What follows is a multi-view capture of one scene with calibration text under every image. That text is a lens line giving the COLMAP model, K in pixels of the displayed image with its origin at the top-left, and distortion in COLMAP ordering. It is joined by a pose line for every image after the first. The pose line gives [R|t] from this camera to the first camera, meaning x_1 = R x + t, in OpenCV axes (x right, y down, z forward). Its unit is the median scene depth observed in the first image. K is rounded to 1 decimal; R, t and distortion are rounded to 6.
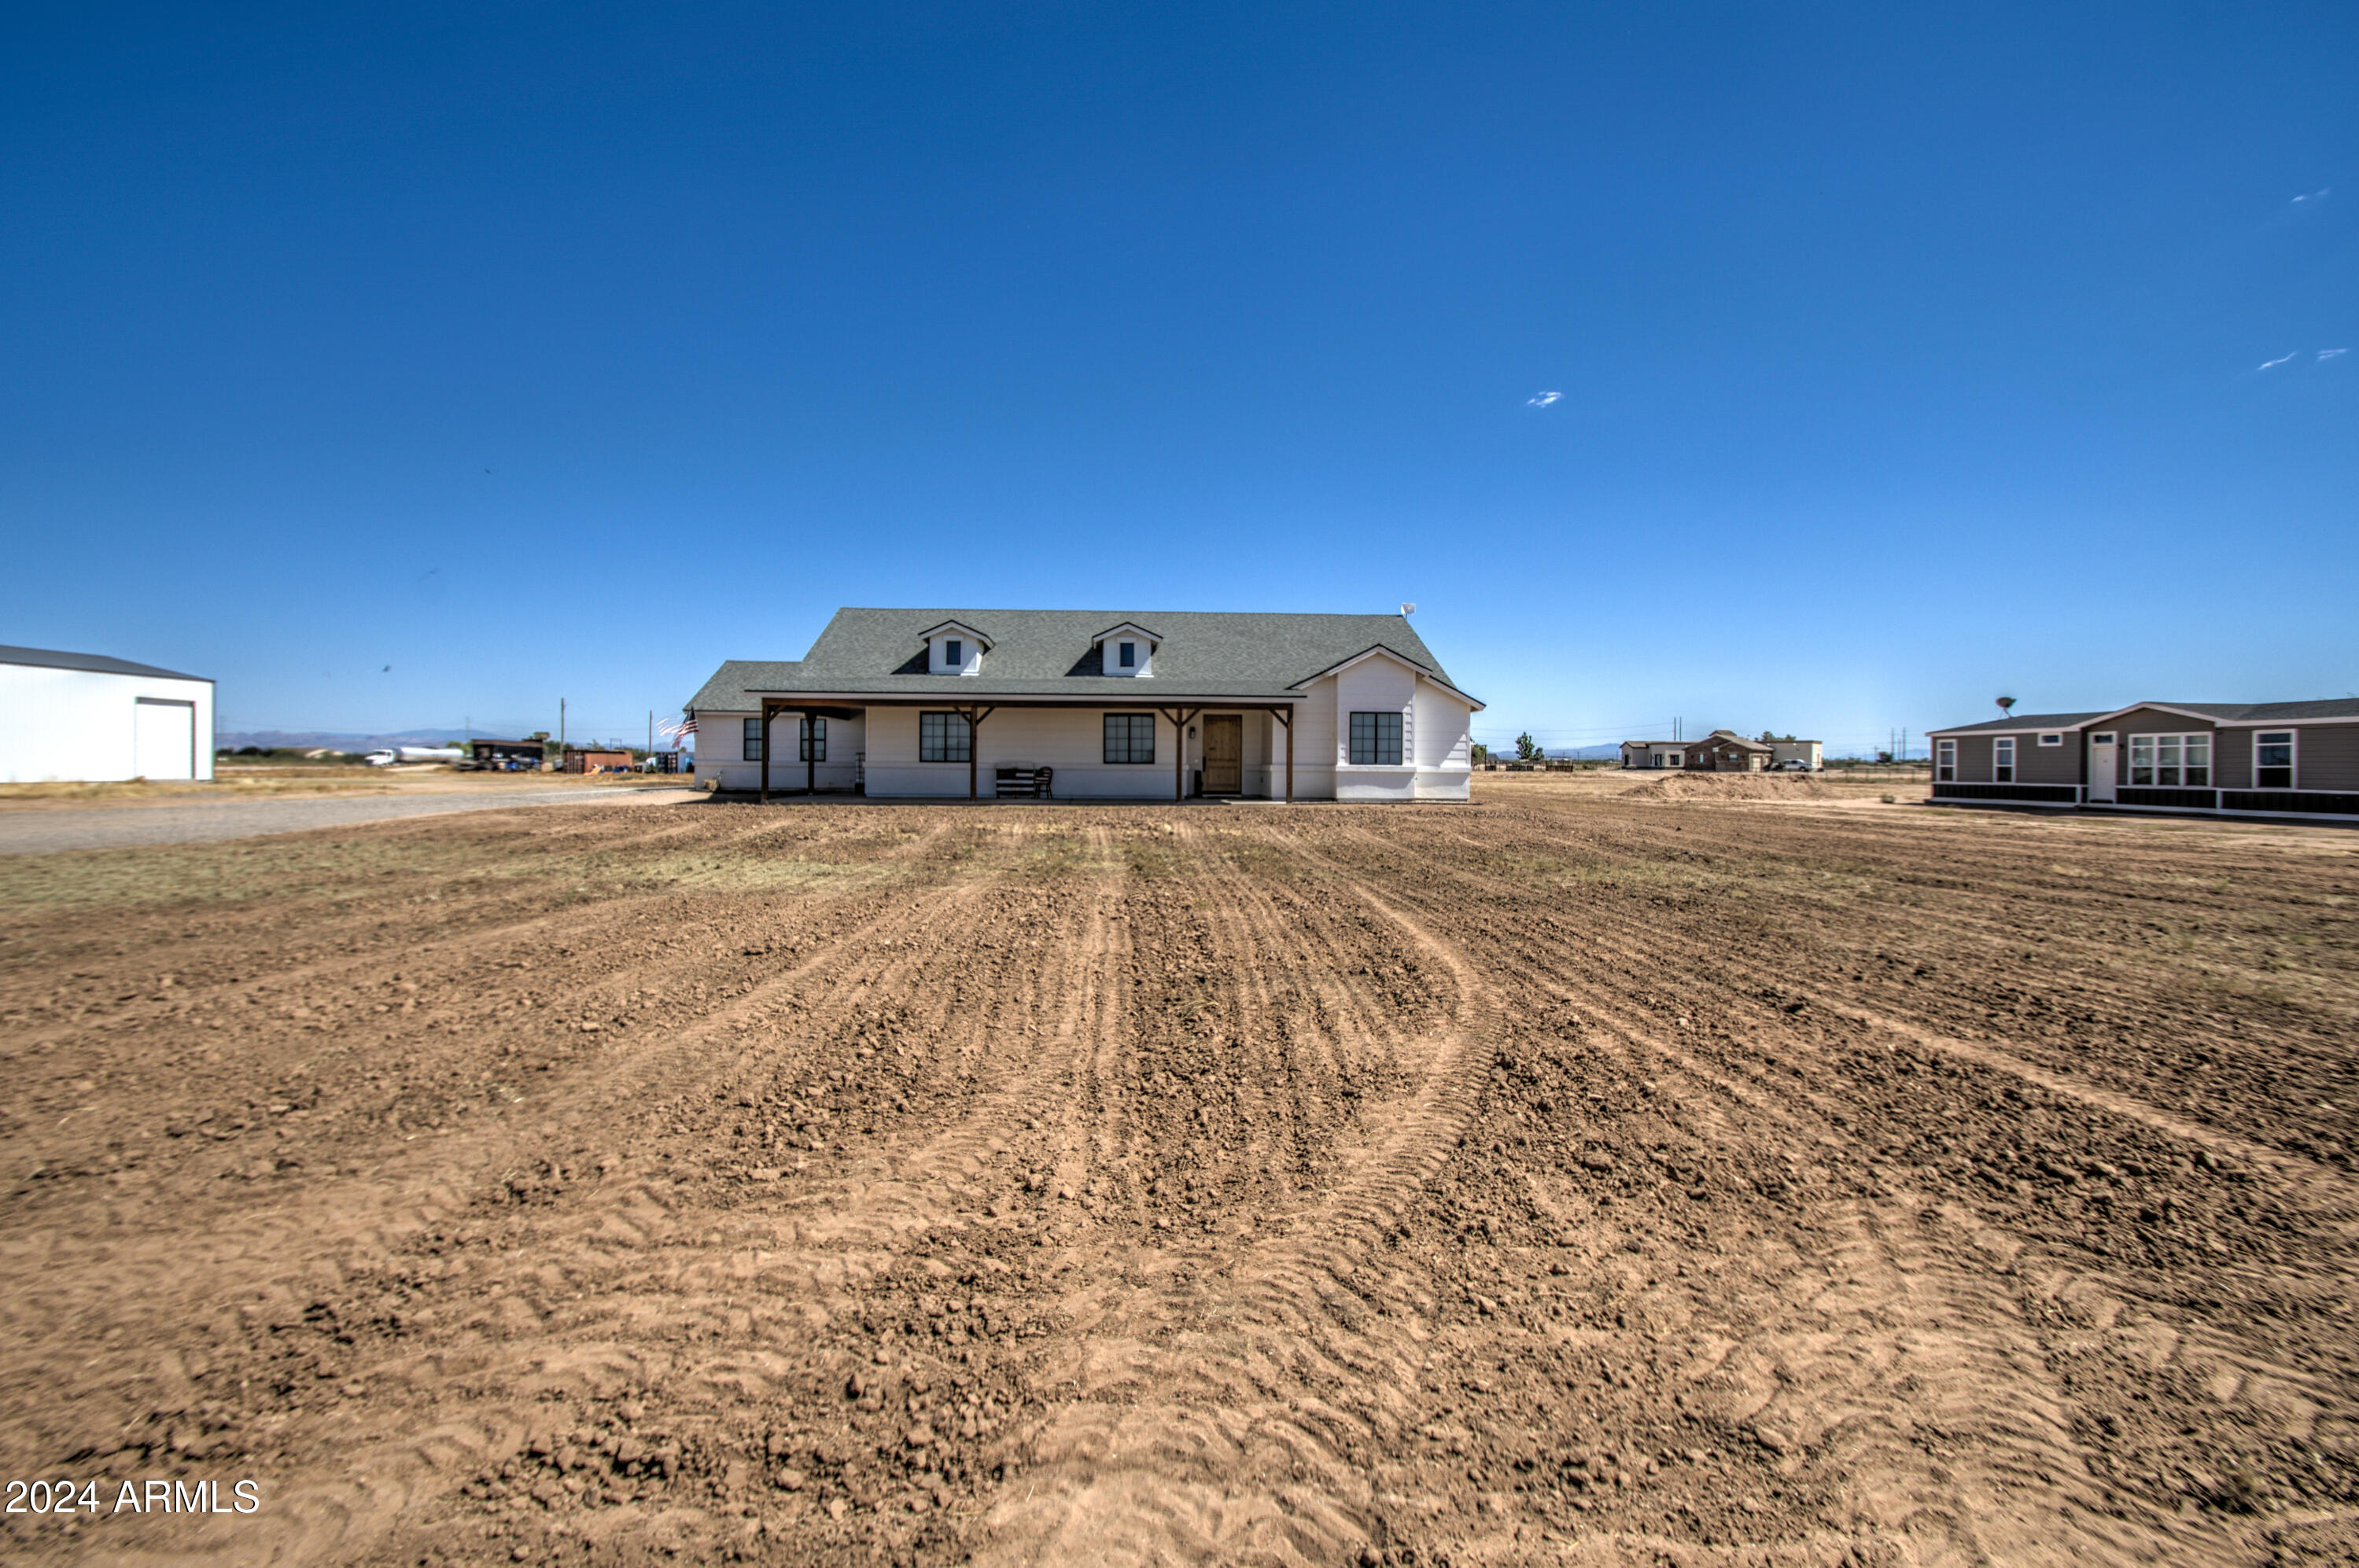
lens RADIAL K [[1037.1, 0, 1178.1], [0, 1037.1, 774.5], [0, 0, 1]] dist [-0.004906, -0.000321]
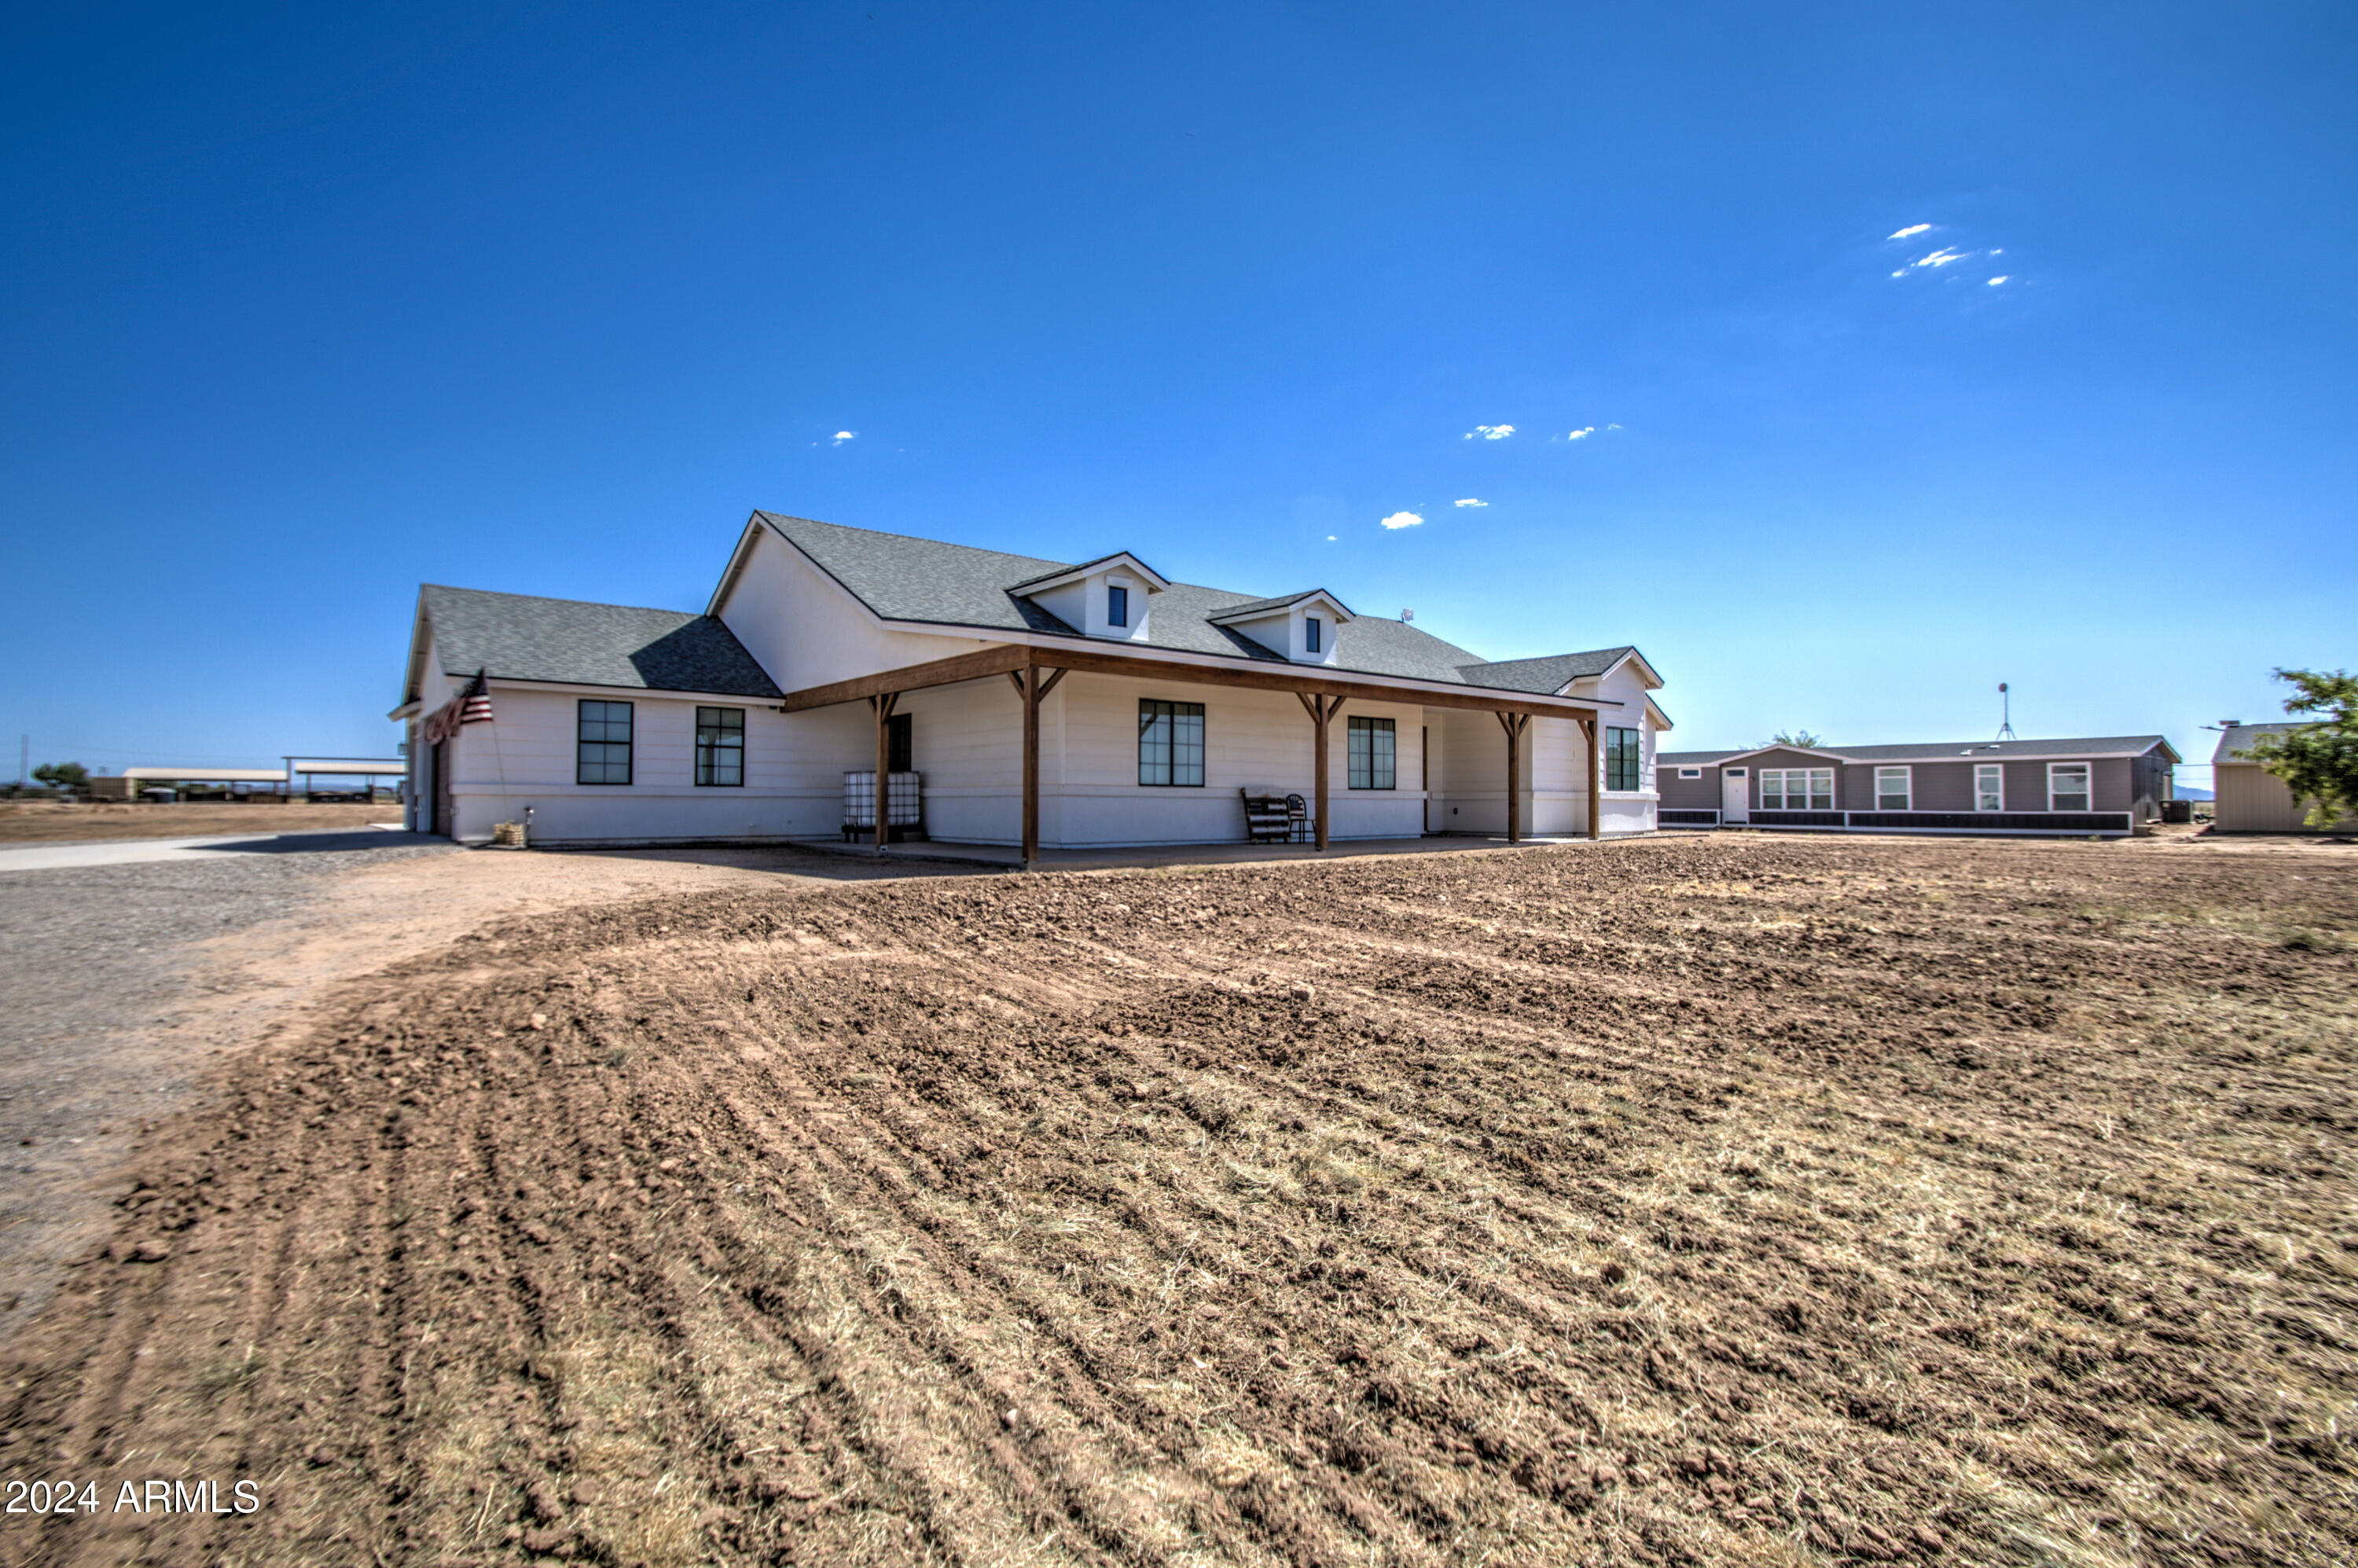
lens RADIAL K [[1036.7, 0, 1180.9], [0, 1036.7, 789.9], [0, 0, 1]] dist [-0.004906, -0.000321]
pose [[0.822710, 0.000937, 0.568460, -0.554325], [0.009895, 0.999824, -0.015969, -0.000377], [-0.568375, 0.018763, 0.822556, 0.499958]]
